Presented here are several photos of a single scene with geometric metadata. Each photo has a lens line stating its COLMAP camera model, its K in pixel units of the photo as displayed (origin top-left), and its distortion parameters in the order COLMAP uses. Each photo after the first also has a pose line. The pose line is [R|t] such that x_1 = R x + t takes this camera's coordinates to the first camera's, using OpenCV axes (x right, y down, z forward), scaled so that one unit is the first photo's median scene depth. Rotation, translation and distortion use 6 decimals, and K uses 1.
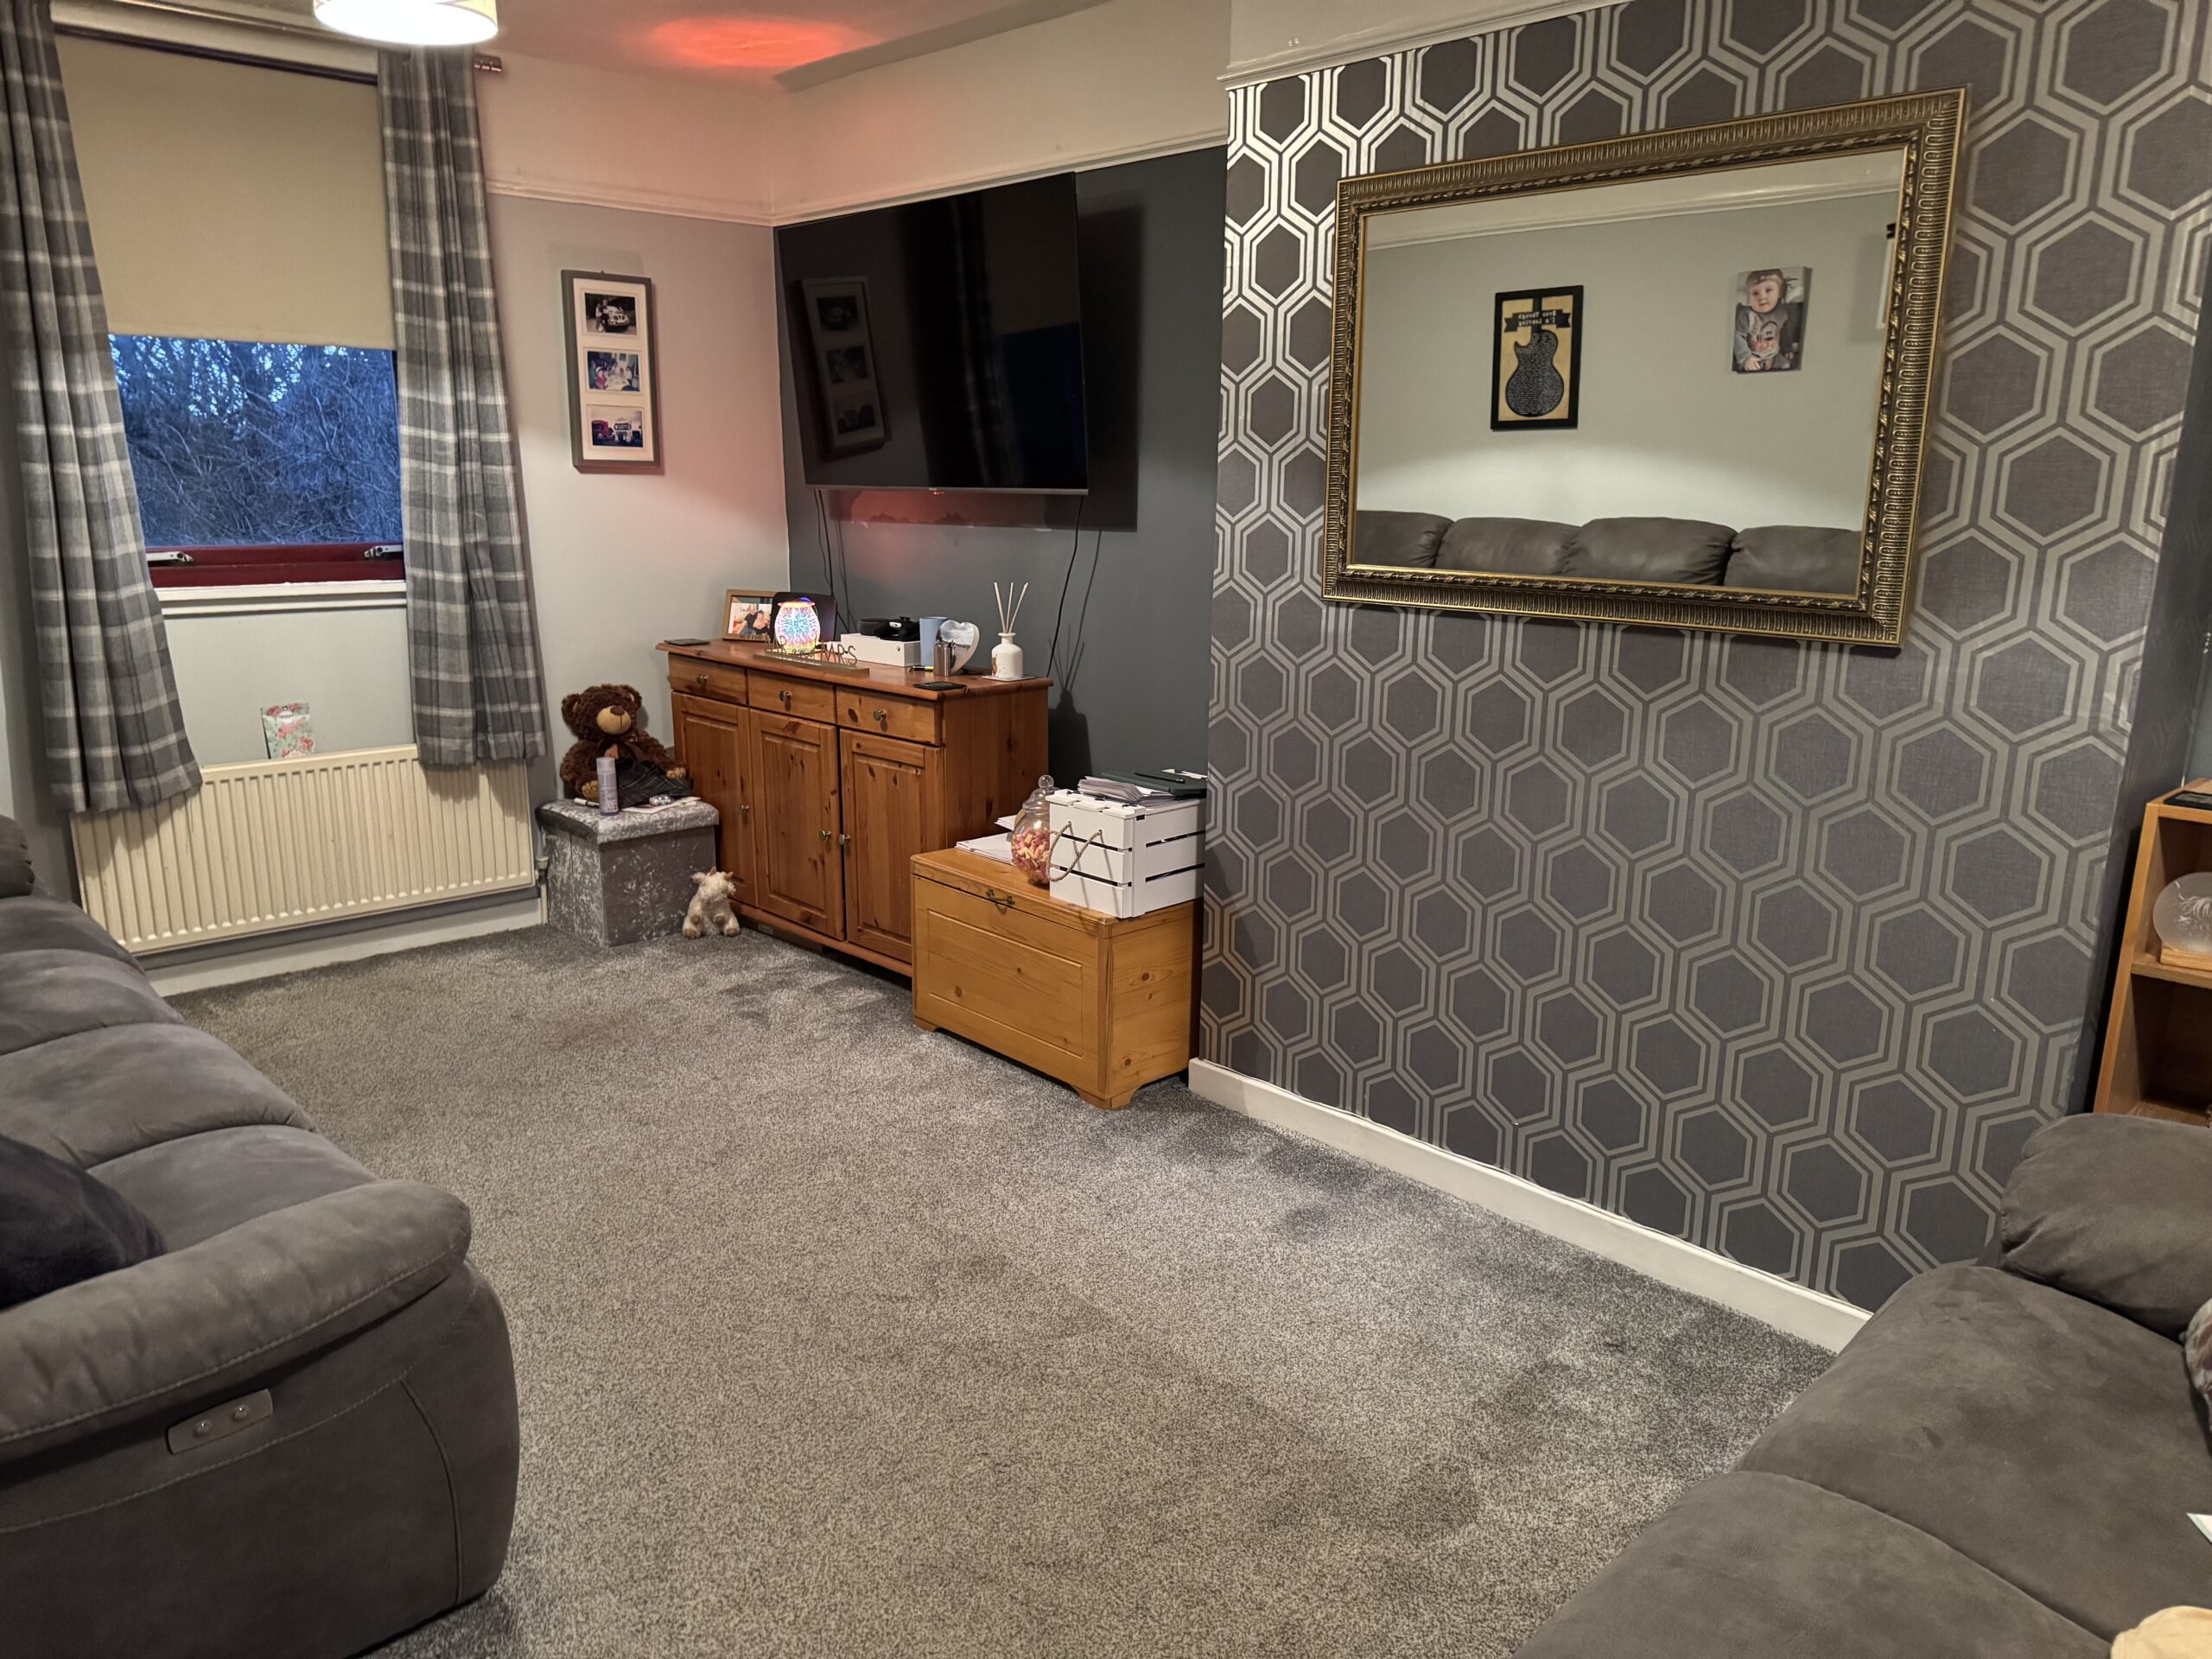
lens RADIAL K [[1563.0, 0, 1100.8], [0, 1563.0, 835.3], [0, 0, 1]] dist [0.048546, -0.056537]
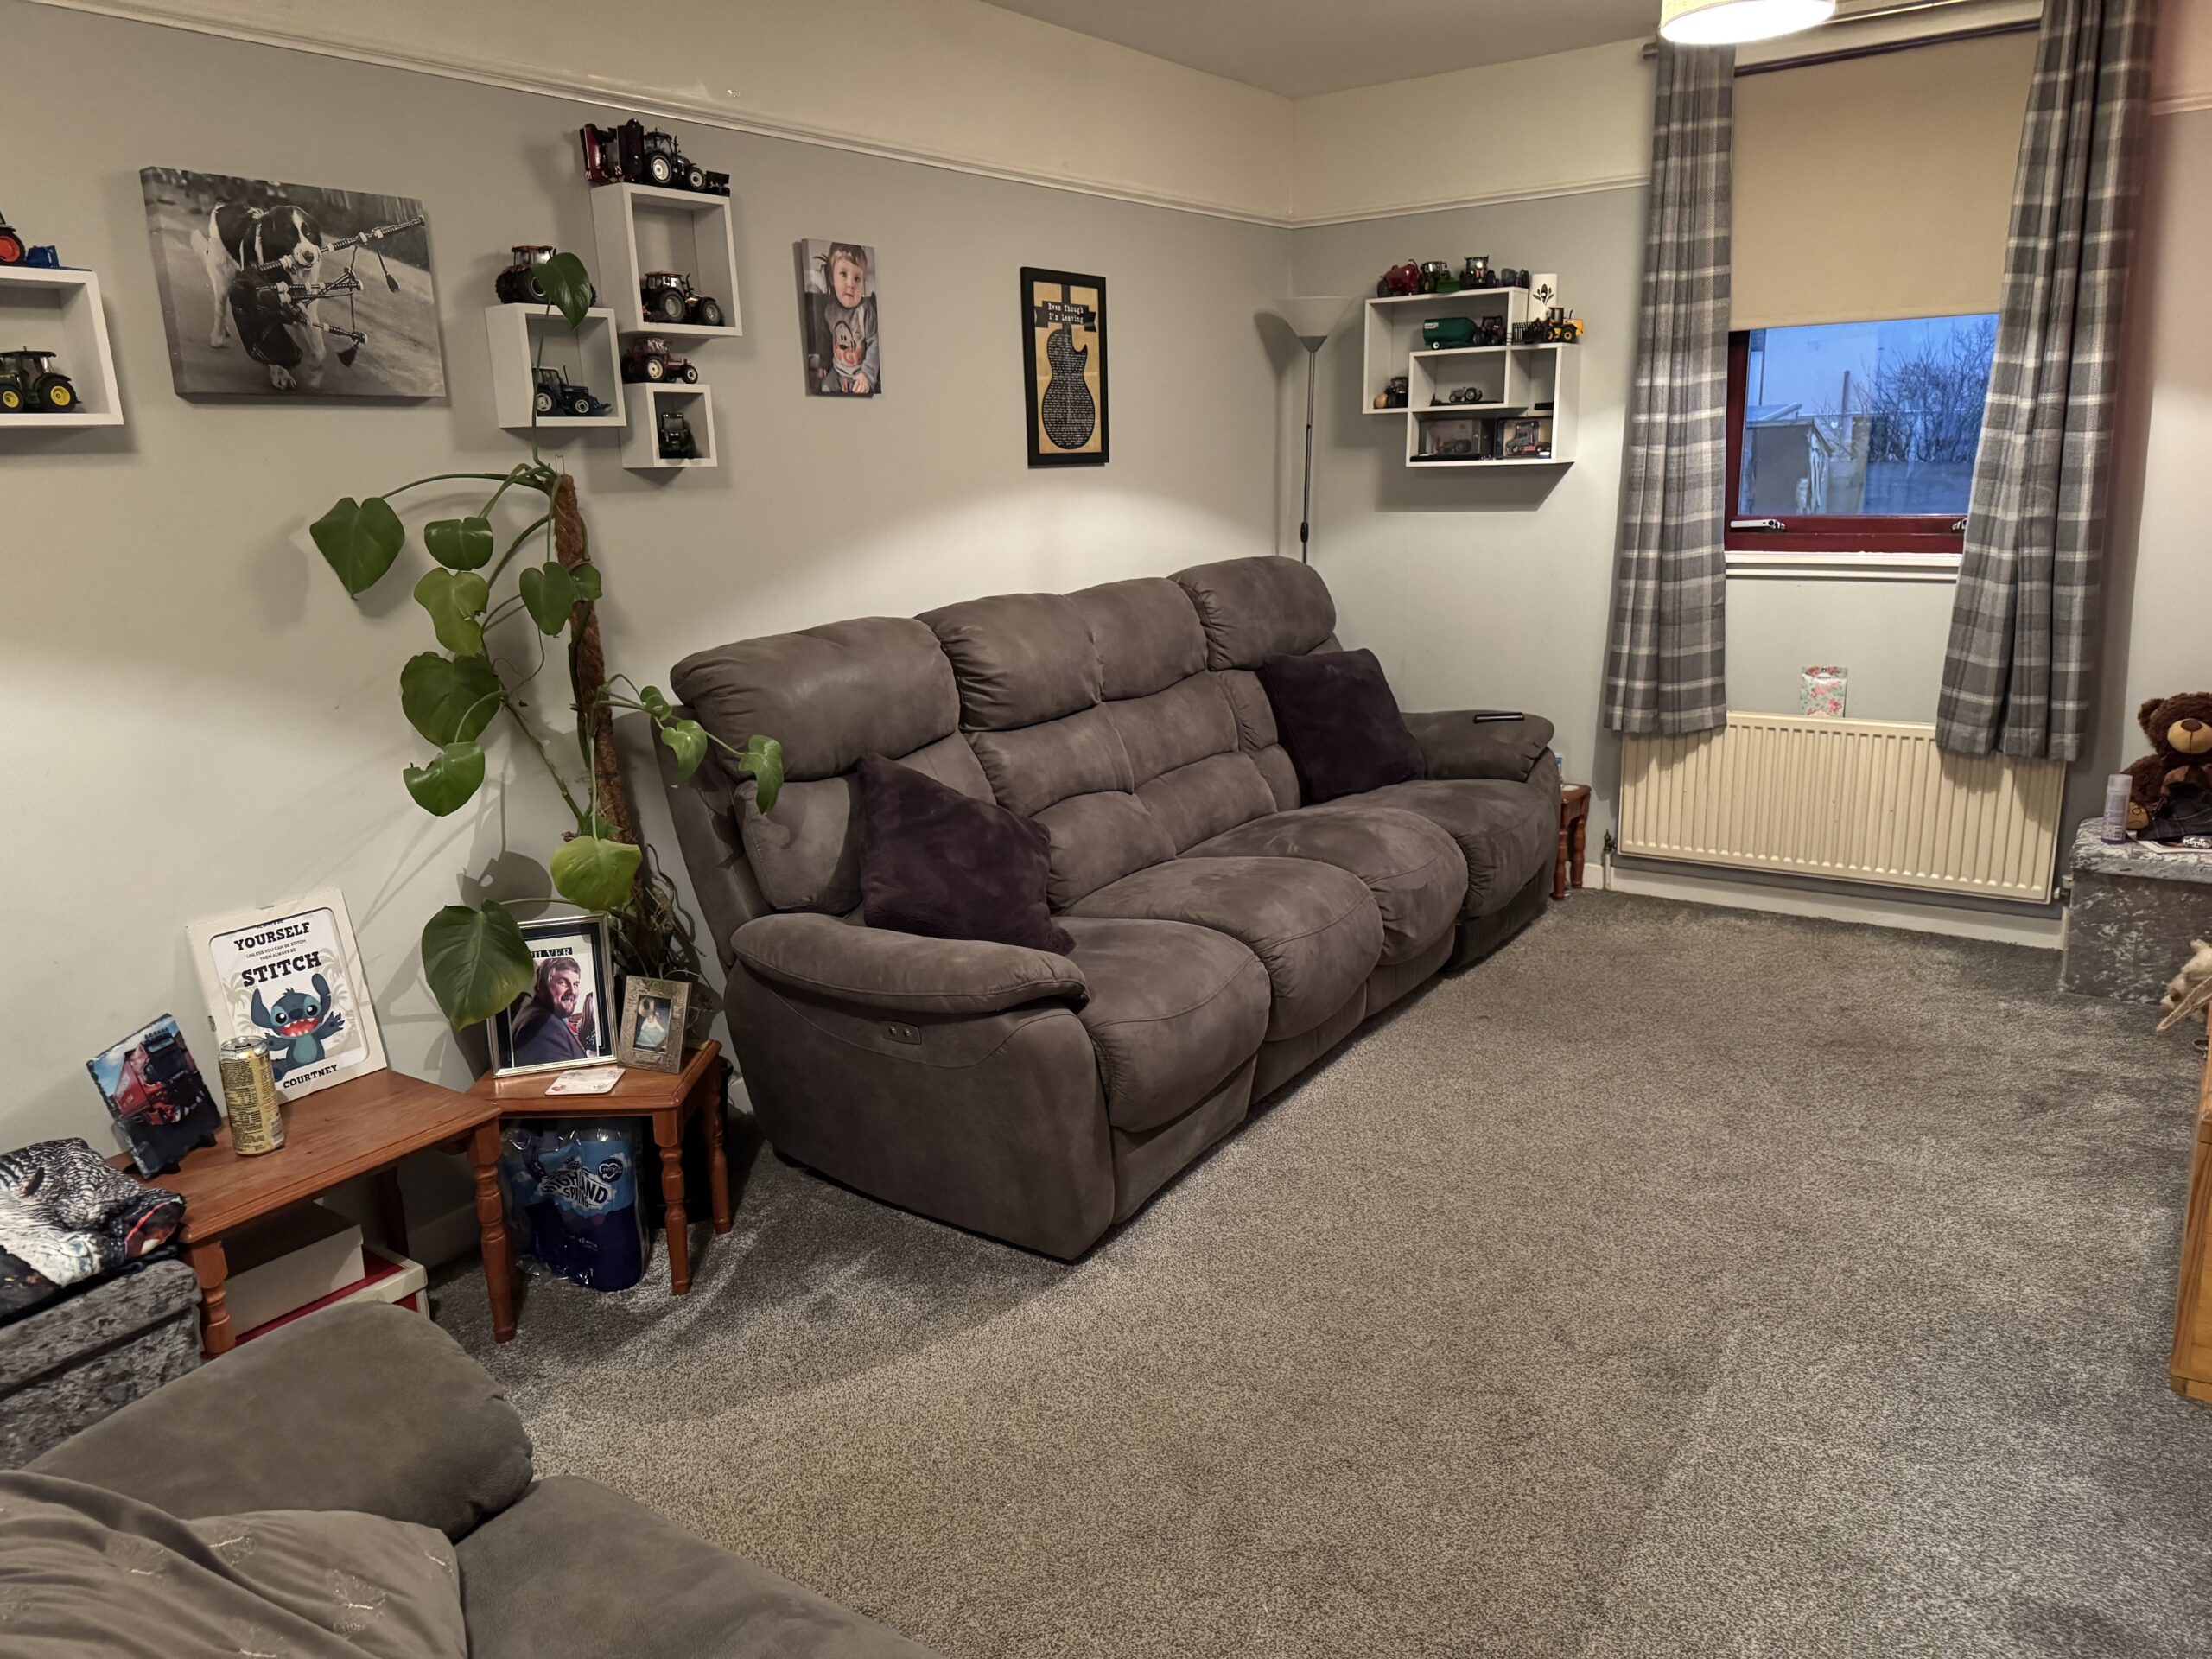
lens RADIAL K [[1563.0, 0, 1102.3], [0, 1563.0, 839.4], [0, 0, 1]] dist [0.048546, -0.056537]
pose [[0.222971, 0.226463, -0.948155, 0.402107], [-0.189323, 0.964182, 0.185769, -0.075631], [0.956264, 0.138086, 0.257859, 0.279876]]
